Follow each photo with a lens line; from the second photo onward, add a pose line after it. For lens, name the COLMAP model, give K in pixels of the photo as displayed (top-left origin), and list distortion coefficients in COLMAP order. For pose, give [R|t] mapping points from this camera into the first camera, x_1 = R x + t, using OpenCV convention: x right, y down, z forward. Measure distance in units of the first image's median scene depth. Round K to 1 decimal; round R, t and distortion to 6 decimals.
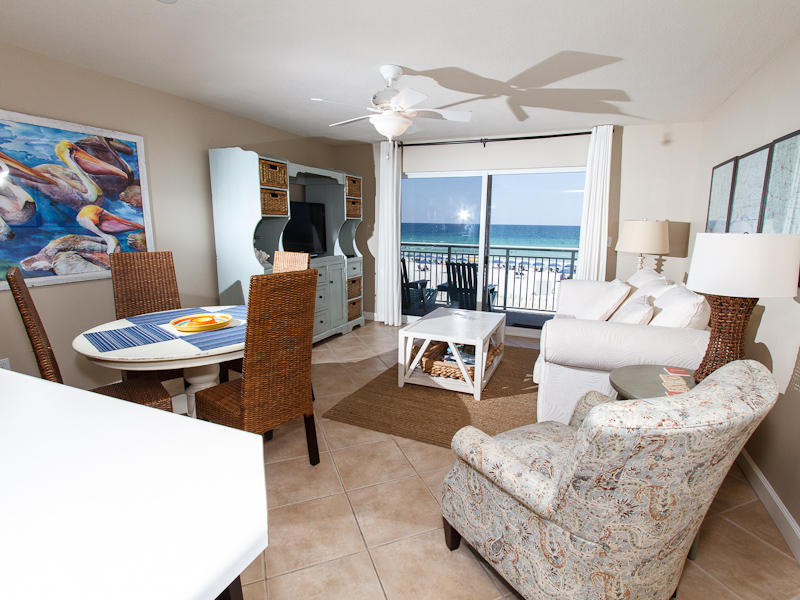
lens RADIAL K [[426.4, 0, 386.2], [0, 426.4, 310.9], [0, 0, 1]] dist [0.003580, -0.000890]
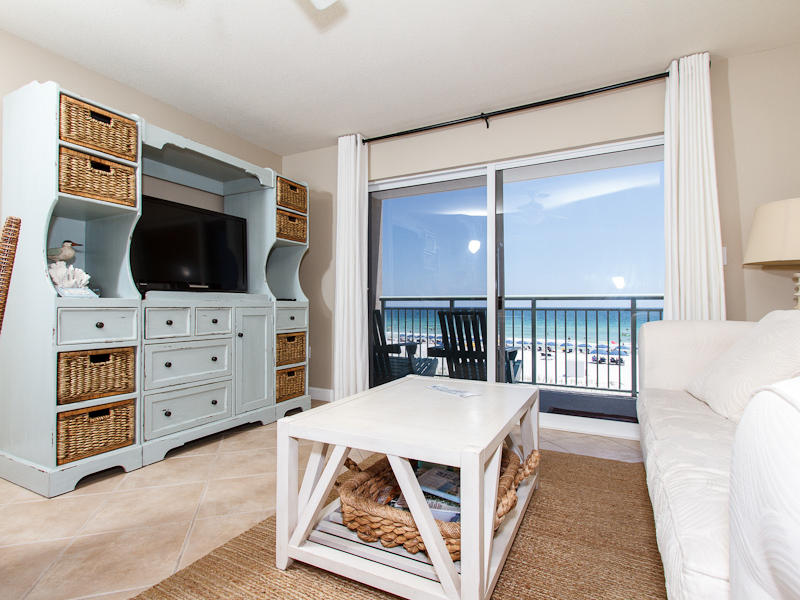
lens RADIAL K [[426.4, 0, 386.2], [0, 426.4, 310.9], [0, 0, 1]] dist [0.003580, -0.000890]
pose [[0.998483, -0.004292, -0.054890, 0.105240], [-0.006412, 0.981108, -0.193354, 0.013582], [0.054683, 0.193412, 0.979592, 0.390053]]
